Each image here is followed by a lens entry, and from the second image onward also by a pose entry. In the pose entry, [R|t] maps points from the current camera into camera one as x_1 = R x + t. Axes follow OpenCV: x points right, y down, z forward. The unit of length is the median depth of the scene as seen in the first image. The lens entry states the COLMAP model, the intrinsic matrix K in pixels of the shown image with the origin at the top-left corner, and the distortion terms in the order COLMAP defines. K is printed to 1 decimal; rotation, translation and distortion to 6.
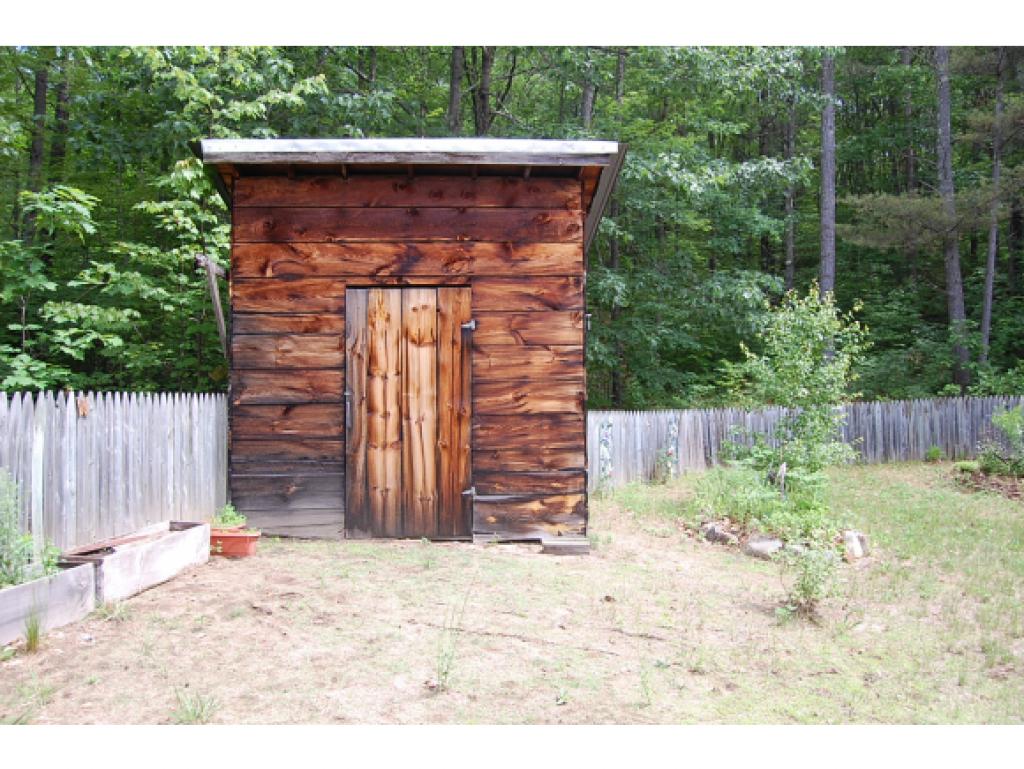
lens RADIAL K [[805.3, 0, 517.5], [0, 805.3, 381.9], [0, 0, 1]] dist [-0.091198, 0.052834]
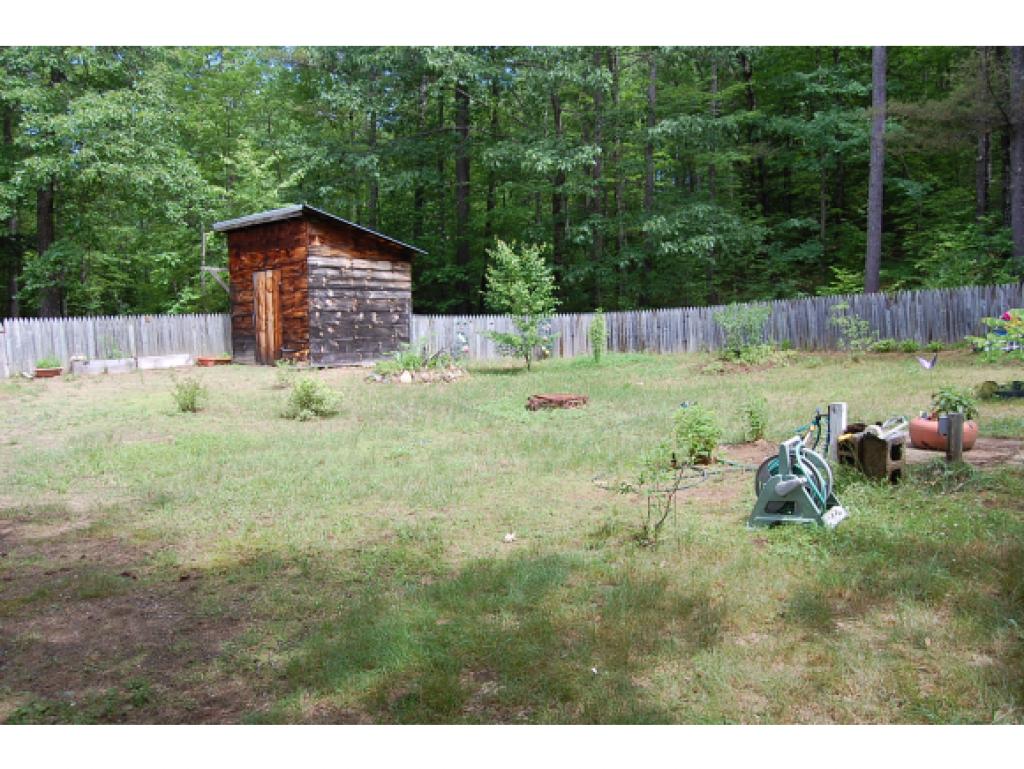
lens RADIAL K [[805.3, 0, 517.5], [0, 805.3, 381.9], [0, 0, 1]] dist [-0.091198, 0.052834]
pose [[0.722079, 0.032690, -0.691038, 1.135988], [0.040014, 0.995237, 0.088891, 0.023258], [0.690653, -0.091837, 0.717332, -0.166241]]
